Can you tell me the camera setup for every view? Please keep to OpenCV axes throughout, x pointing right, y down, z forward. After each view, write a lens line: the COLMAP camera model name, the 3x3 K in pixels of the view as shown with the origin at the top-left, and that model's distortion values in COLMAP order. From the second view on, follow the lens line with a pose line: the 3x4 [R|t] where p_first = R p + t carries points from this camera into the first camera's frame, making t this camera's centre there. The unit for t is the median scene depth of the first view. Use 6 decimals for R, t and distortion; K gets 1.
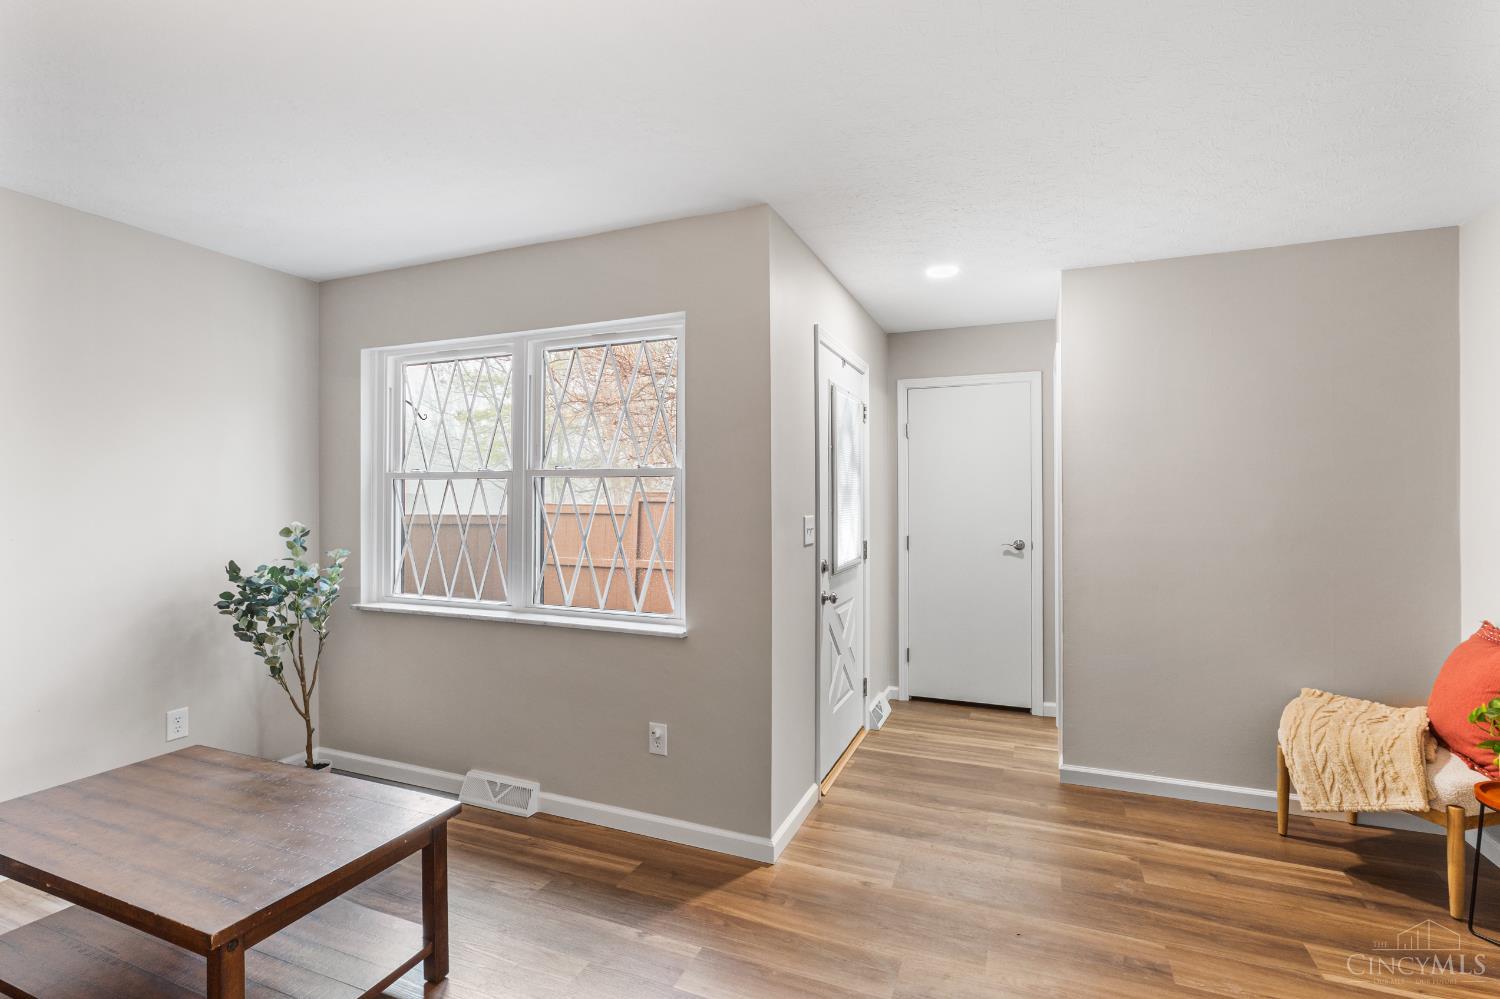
lens RADIAL K [[688.8, 0, 750.0], [0, 688.8, 499.5], [0, 0, 1]] dist [0.000065, 0.000024]
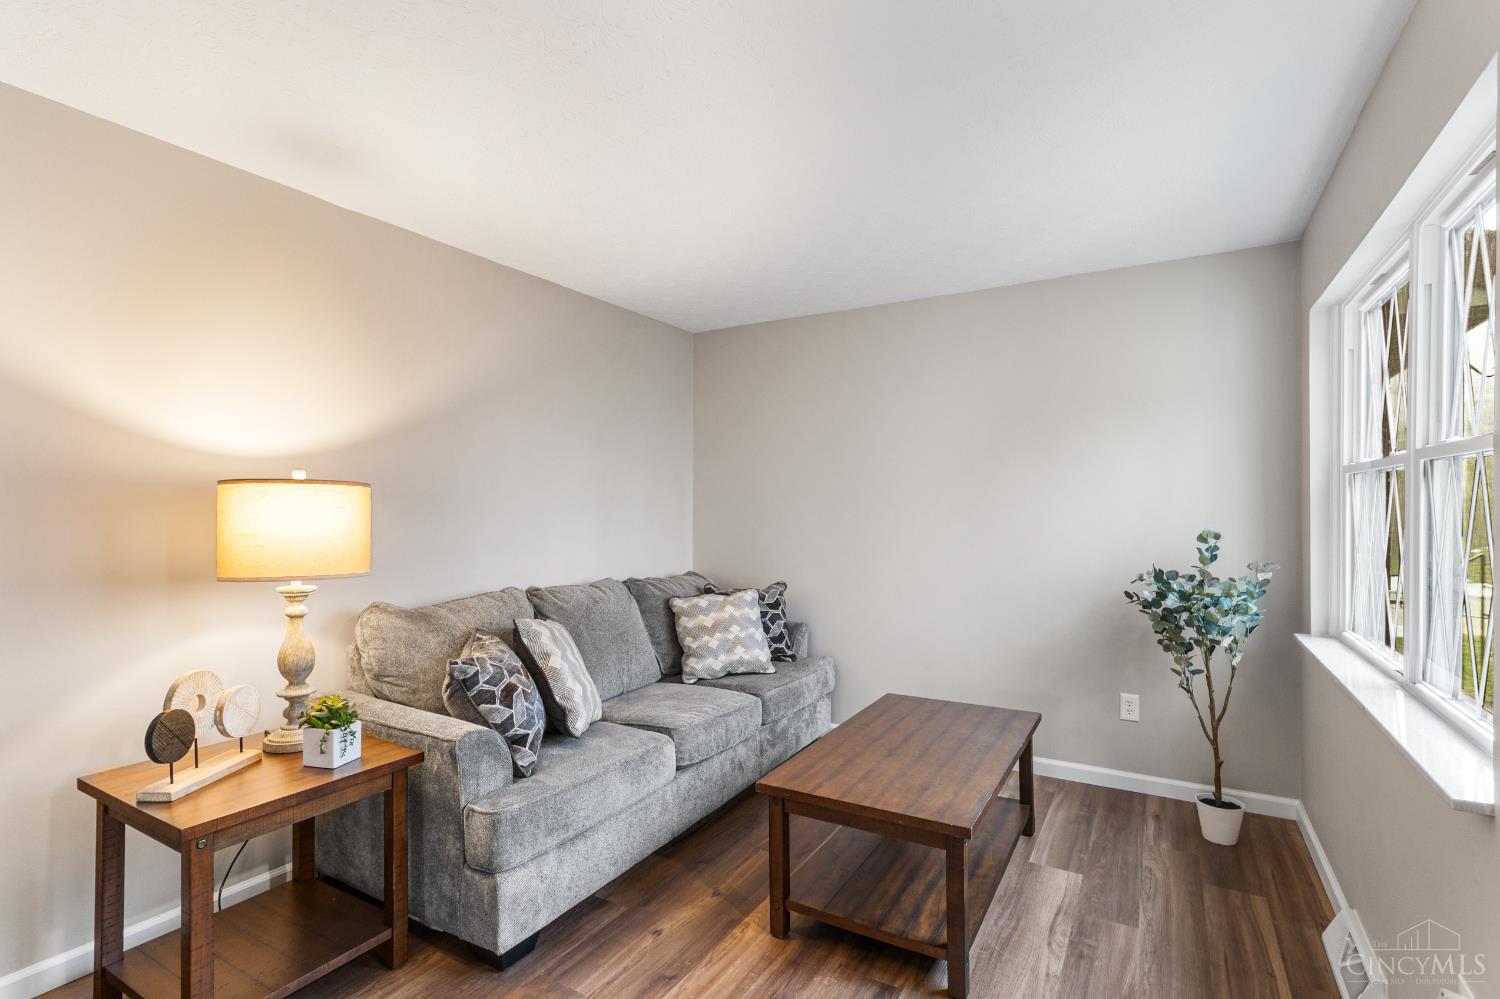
lens RADIAL K [[710.4, 0, 750.0], [0, 710.4, 499.5], [0, 0, 1]] dist [-0.000100, -0.000025]
pose [[-0.140427, -0.011722, -0.990022, 0.362232], [0.000813, 0.999928, -0.011955, 0.006355], [0.990091, -0.002483, -0.140407, 0.531752]]
